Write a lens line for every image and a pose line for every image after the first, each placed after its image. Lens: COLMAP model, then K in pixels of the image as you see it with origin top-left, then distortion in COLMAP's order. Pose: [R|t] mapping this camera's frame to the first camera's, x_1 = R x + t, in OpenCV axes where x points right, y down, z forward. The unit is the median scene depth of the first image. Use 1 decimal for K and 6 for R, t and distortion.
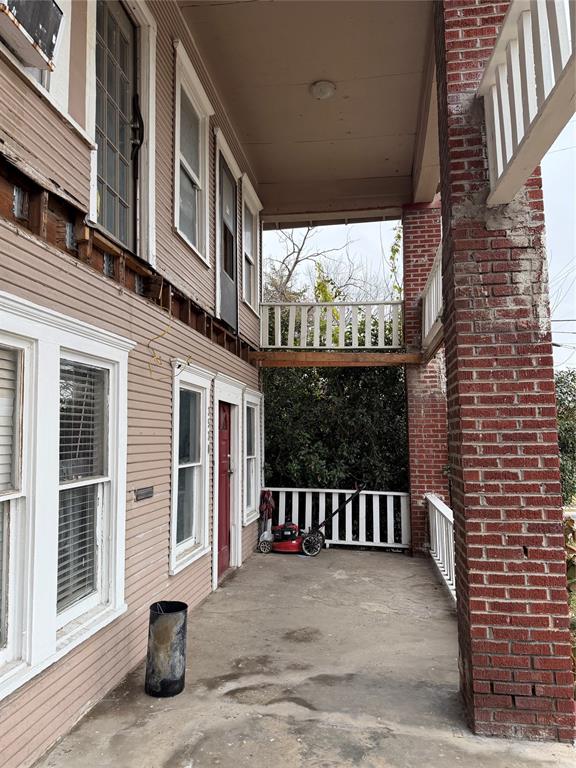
lens RADIAL K [[532.2, 0, 288.0], [0, 532.2, 384.0], [0, 0, 1]] dist [0.090921, -0.146683]
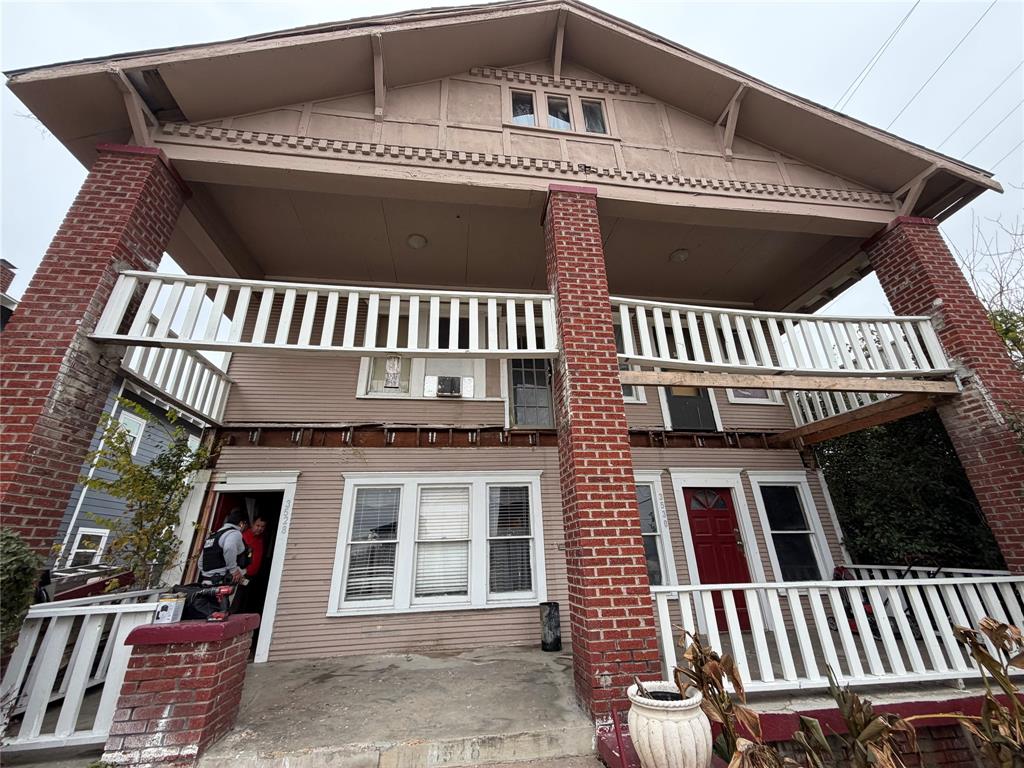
lens RADIAL K [[407.4, 0, 510.7], [0, 407.4, 384.6], [0, 0, 1]] dist [-0.000969, 0.000497]
pose [[0.287345, -0.372354, -0.882488, 0.609258], [0.124275, 0.928049, -0.351112, 0.078150], [0.949731, -0.008781, 0.312945, 0.182405]]
